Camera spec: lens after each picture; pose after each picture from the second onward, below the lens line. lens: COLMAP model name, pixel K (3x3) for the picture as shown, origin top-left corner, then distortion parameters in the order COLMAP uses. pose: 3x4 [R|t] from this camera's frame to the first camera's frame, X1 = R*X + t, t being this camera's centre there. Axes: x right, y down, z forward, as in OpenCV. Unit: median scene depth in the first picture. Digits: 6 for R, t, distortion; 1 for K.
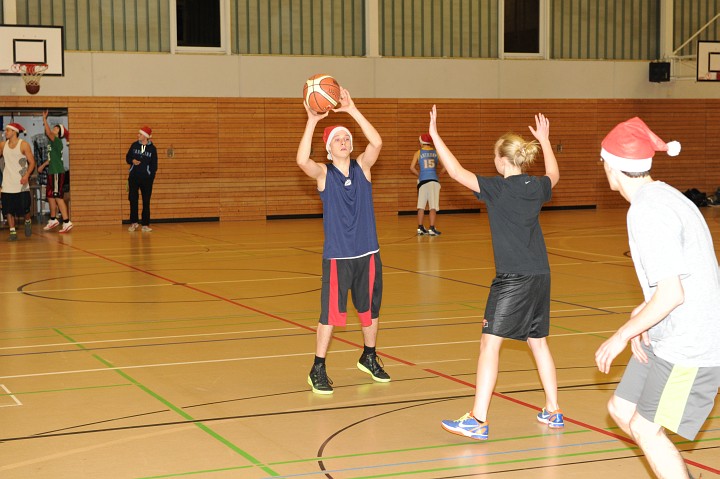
lens RADIAL K [[1405.3, 0, 354.8], [0, 1405.3, 238.8], [0, 0, 1]] dist [0.108848, 0.000000]
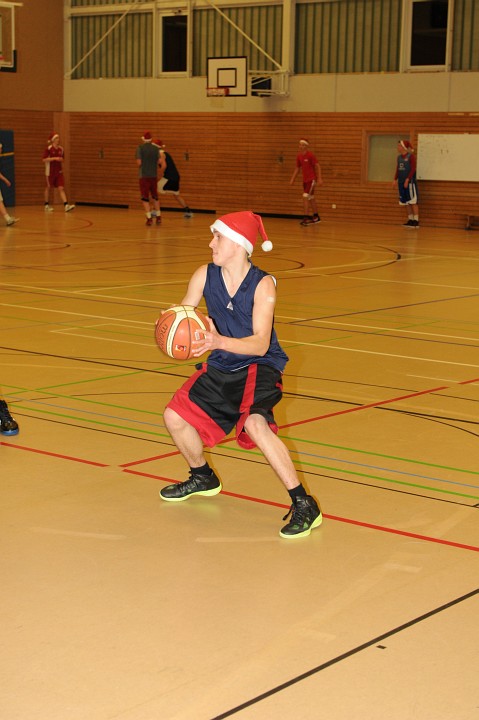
lens RADIAL K [[1405.3, 0, 234.8], [0, 1405.3, 361.7], [0, 0, 1]] dist [0.108848, 0.000000]
pose [[0.449801, 0.151915, -0.880114, 1.032258], [-0.087045, 0.988193, 0.126084, -0.041317], [0.888877, 0.019897, 0.457714, 0.450303]]
